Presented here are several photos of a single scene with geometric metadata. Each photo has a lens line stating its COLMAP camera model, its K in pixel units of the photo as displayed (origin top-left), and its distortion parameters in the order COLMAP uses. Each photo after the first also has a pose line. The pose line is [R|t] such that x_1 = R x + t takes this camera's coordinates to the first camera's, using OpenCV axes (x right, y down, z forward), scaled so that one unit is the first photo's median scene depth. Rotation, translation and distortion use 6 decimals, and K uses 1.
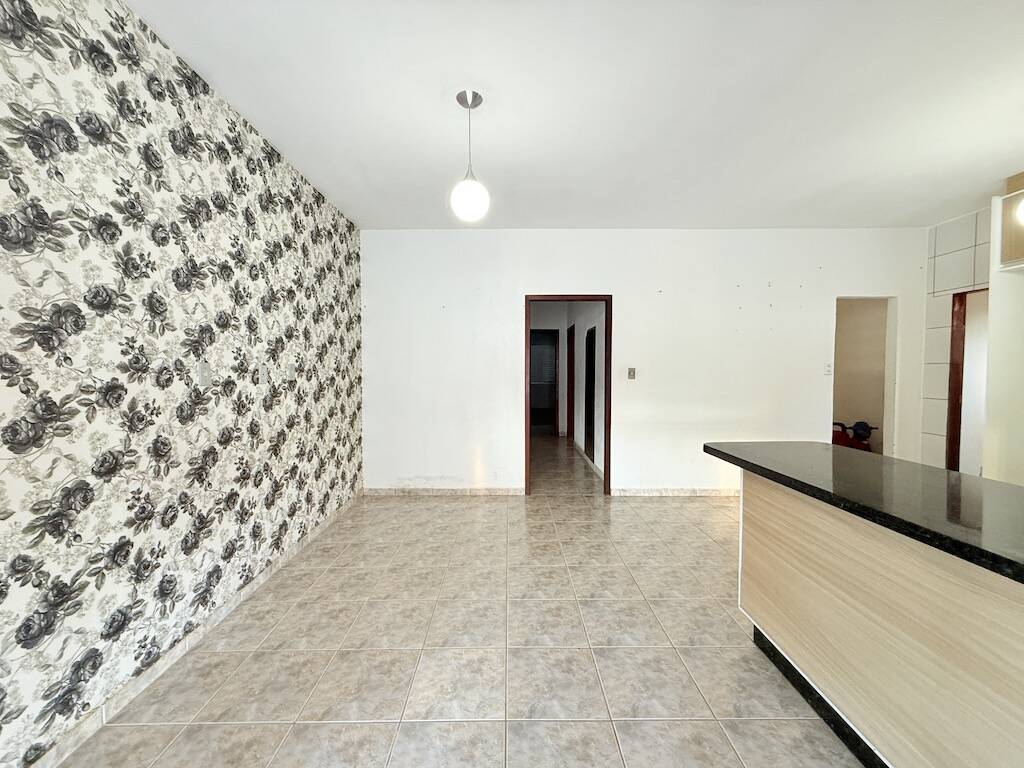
lens RADIAL K [[407.8, 0, 507.0], [0, 407.8, 385.1], [0, 0, 1]] dist [0.002389, 0.000254]
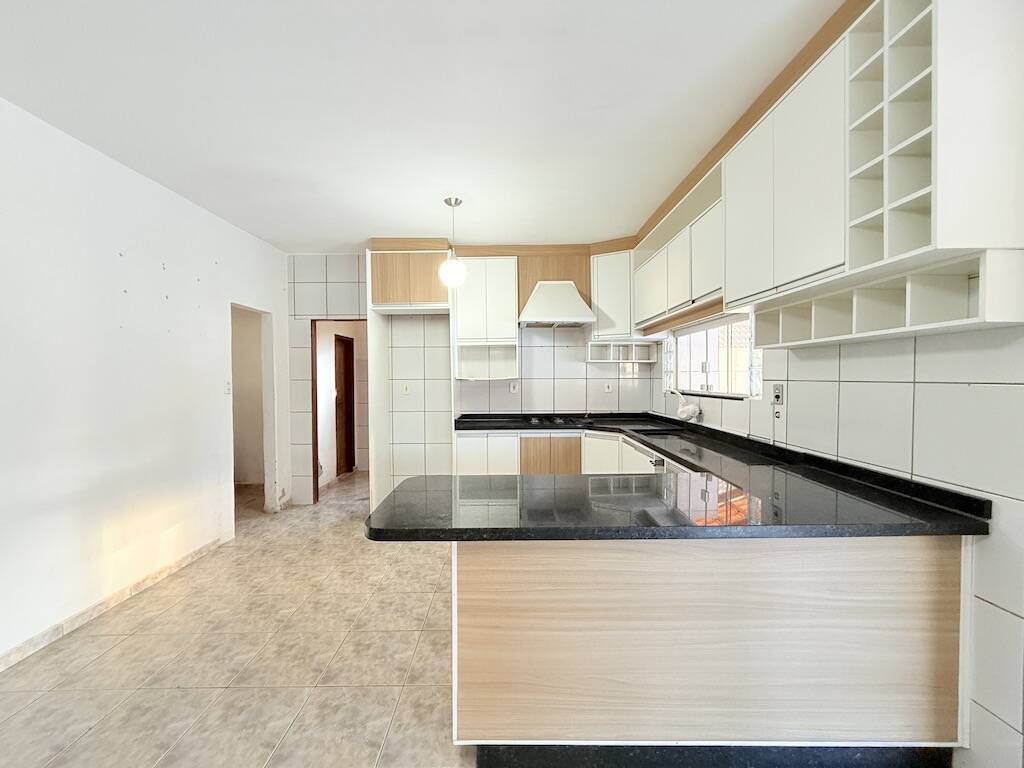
lens RADIAL K [[415.8, 0, 501.8], [0, 415.8, 383.2], [0, 0, 1]] dist [0.003284, 0.000323]
pose [[0.001311, -0.012266, 0.999924, -0.117284], [0.040720, 0.999096, 0.012202, -0.063263], [-0.999170, 0.040701, 0.001810, 0.804379]]
